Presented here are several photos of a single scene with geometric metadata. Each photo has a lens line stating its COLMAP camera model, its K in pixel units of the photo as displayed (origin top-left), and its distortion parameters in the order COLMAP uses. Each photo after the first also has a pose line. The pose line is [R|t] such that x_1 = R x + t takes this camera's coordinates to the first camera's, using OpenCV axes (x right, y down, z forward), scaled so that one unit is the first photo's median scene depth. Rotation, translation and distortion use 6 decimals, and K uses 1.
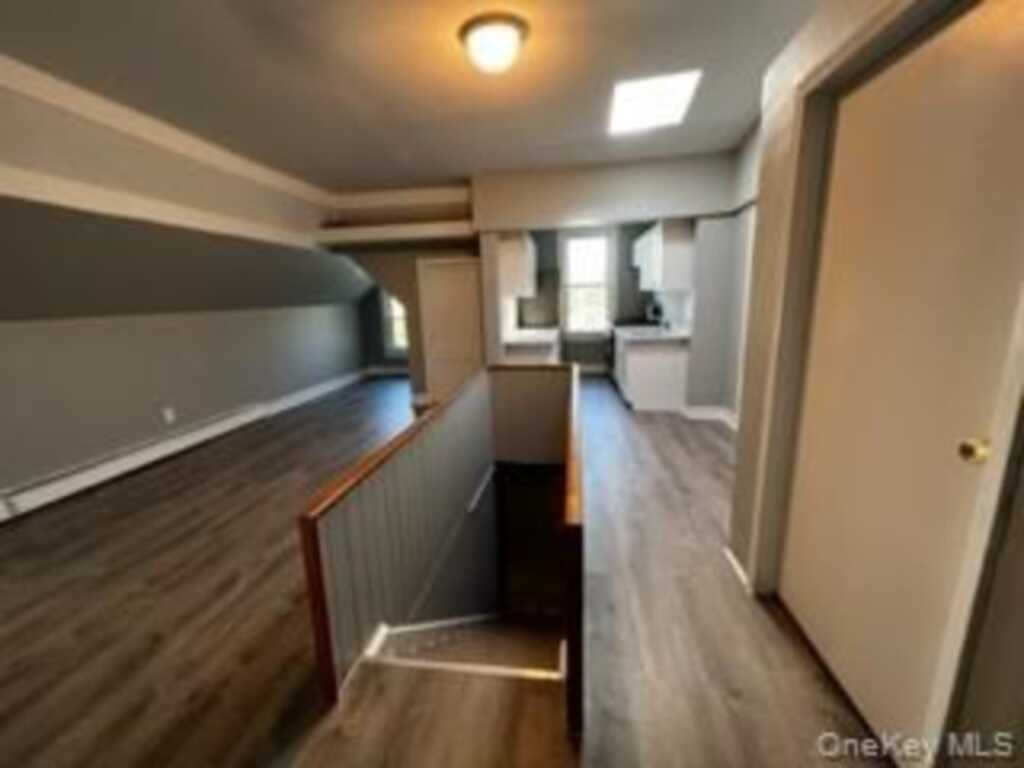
lens RADIAL K [[407.4, 0, 512.0], [0, 407.4, 384.0], [0, 0, 1]] dist [-0.000450, 0.000194]
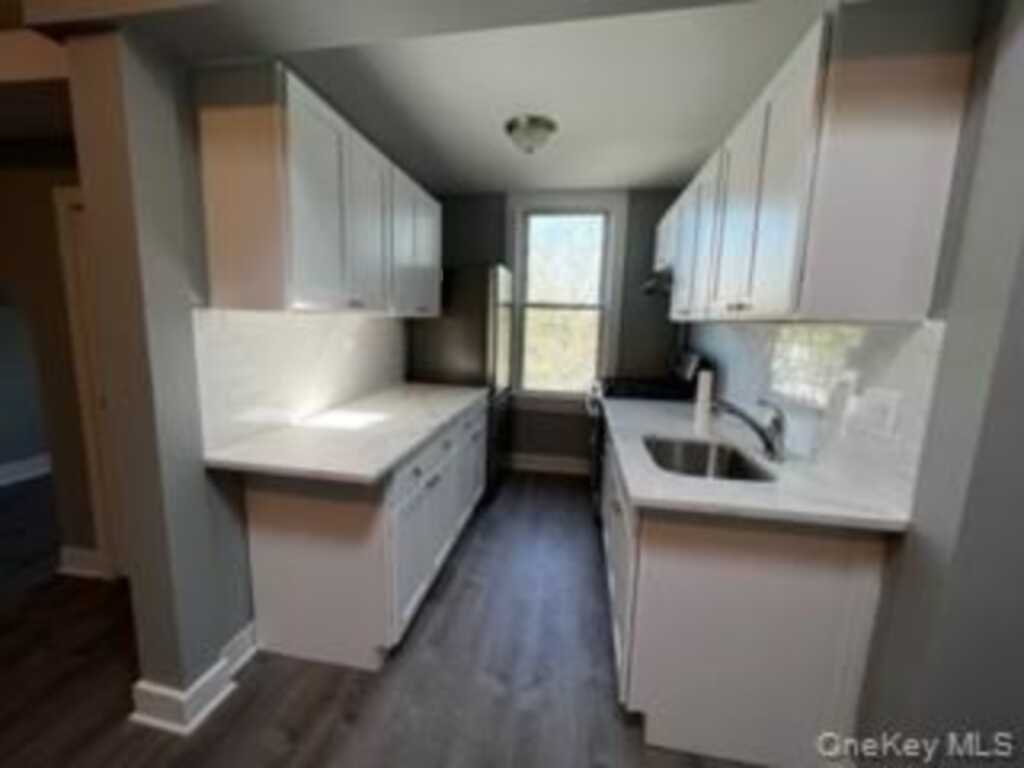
lens RADIAL K [[407.4, 0, 512.0], [0, 407.4, 384.0], [0, 0, 1]] dist [-0.000450, 0.000194]
pose [[0.996999, 0.076855, 0.009245, 0.135798], [-0.076227, 0.995542, -0.055550, -0.119063], [-0.013473, 0.054679, 0.998413, 0.532083]]
